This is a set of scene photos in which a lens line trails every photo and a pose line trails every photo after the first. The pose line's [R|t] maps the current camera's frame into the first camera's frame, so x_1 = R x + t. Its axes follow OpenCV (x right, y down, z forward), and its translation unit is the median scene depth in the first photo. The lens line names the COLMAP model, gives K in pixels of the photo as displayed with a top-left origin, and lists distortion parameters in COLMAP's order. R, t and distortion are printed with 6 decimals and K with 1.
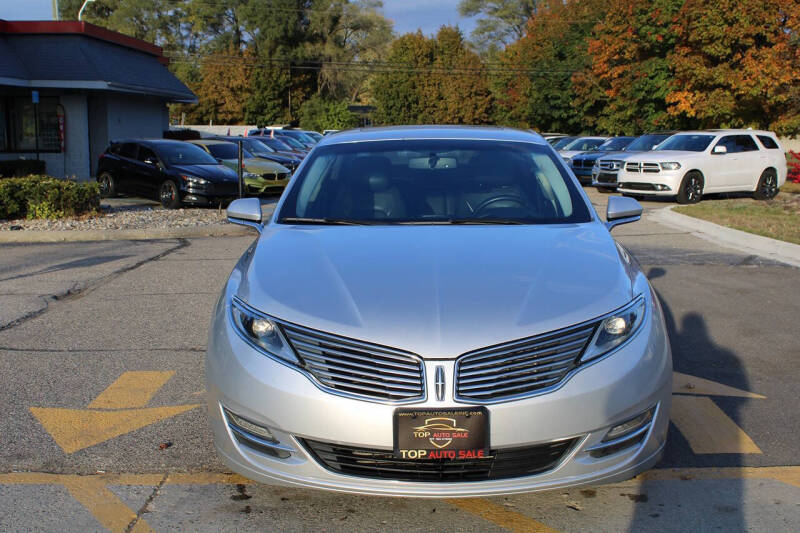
lens RADIAL K [[955.6, 0, 400.0], [0, 955.6, 266.5], [0, 0, 1]] dist [-0.111470, 0.192967]
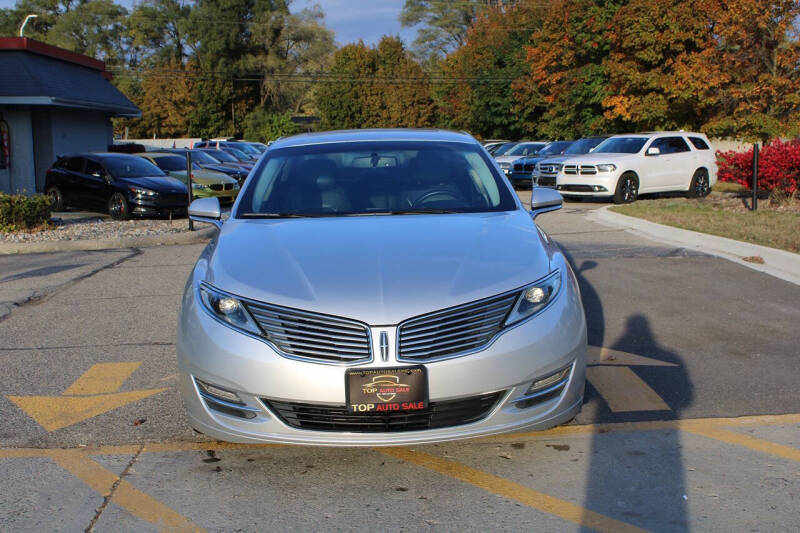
lens RADIAL K [[955.6, 0, 400.0], [0, 955.6, 266.5], [0, 0, 1]] dist [-0.111470, 0.192967]
pose [[0.998122, -0.026924, 0.055028, -0.000043], [0.027481, 0.999578, -0.009383, 0.003864], [-0.054752, 0.010878, 0.998441, -0.017433]]
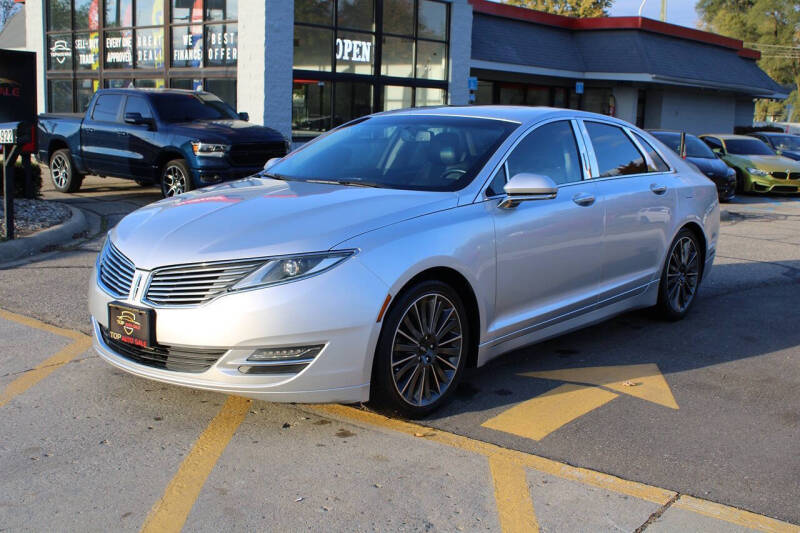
lens RADIAL K [[955.6, 0, 400.0], [0, 955.6, 266.5], [0, 0, 1]] dist [-0.111470, 0.192967]
pose [[0.782018, 0.120795, -0.611438, 0.119242], [-0.118175, 0.991980, 0.044831, -0.000872], [0.611950, 0.037198, 0.790021, 0.019024]]
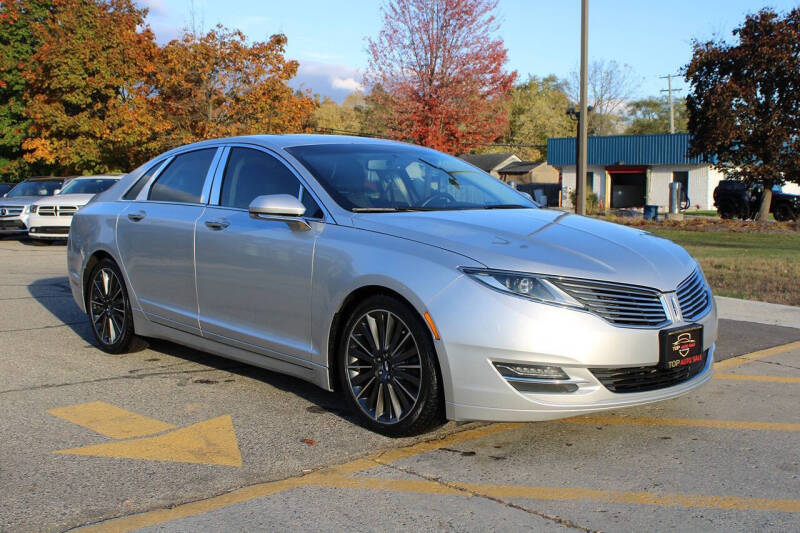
lens RADIAL K [[955.6, 0, 400.0], [0, 955.6, 266.5], [0, 0, 1]] dist [-0.111470, 0.192967]
pose [[0.727594, -0.056072, 0.683712, -0.119841], [0.095690, 0.995206, -0.020213, 0.005672], [-0.679301, 0.080131, 0.729472, 0.030822]]
